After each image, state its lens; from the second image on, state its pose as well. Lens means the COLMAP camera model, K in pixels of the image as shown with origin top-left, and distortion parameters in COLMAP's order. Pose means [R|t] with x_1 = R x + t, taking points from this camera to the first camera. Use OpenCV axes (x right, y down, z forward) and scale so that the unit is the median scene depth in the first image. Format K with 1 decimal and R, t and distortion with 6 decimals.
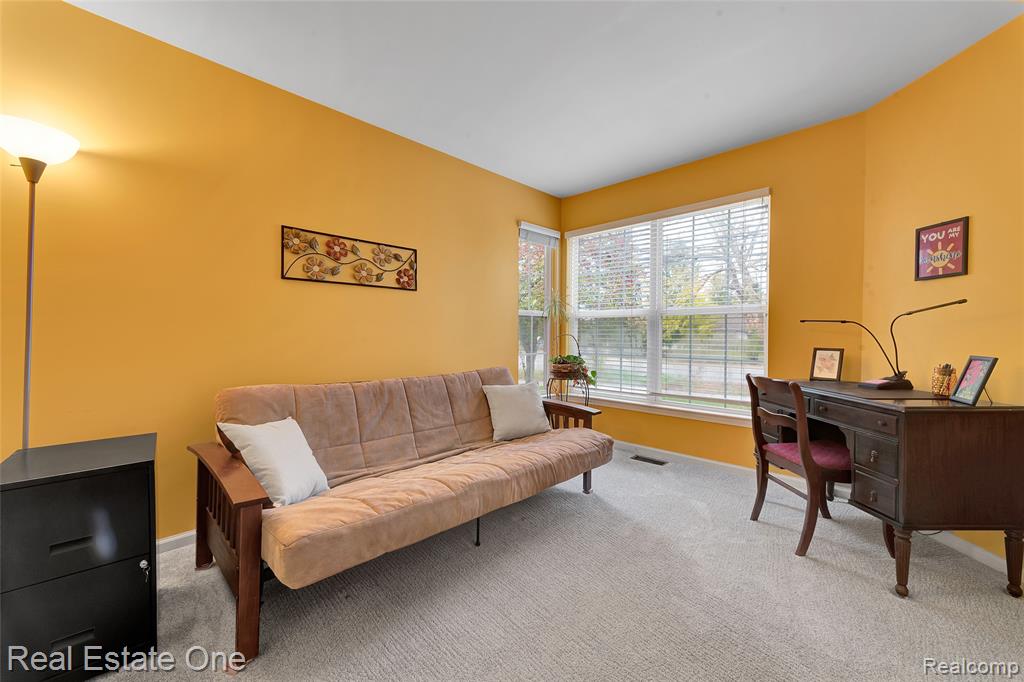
lens RADIAL K [[398.0, 0, 509.2], [0, 398.0, 332.0], [0, 0, 1]] dist [0.007514, -0.000841]
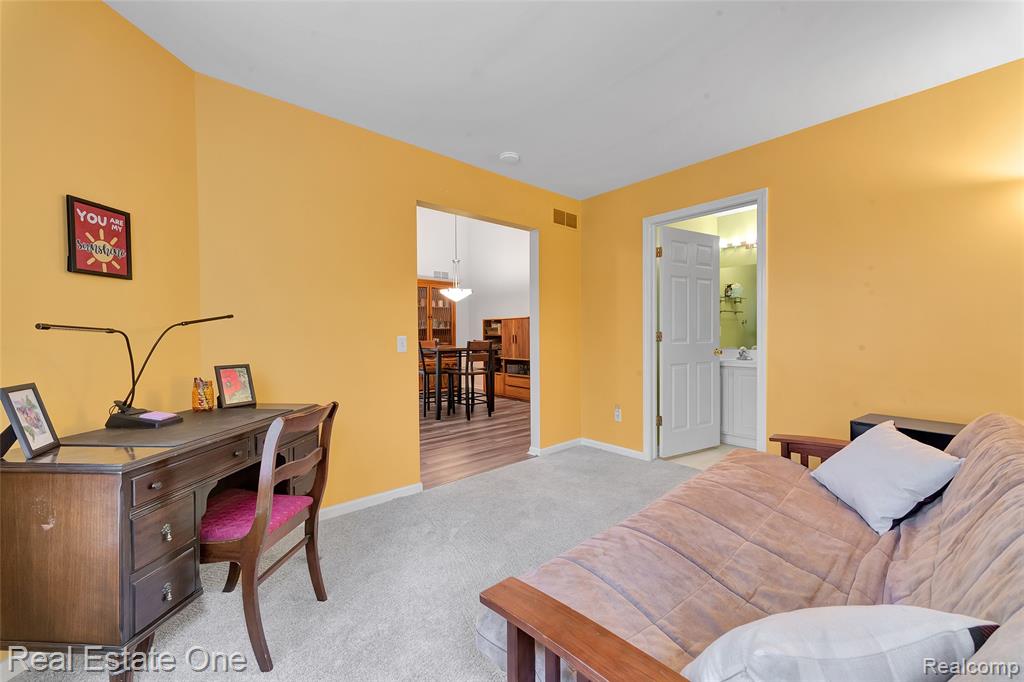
lens RADIAL K [[398.0, 0, 513.3], [0, 398.0, 338.6], [0, 0, 1]] dist [0.007514, -0.000841]
pose [[-0.998747, 0.000537, 0.050051, 0.247275], [0.001293, 0.999886, 0.015058, -0.025328], [-0.050037, 0.015104, -0.998633, 1.754254]]
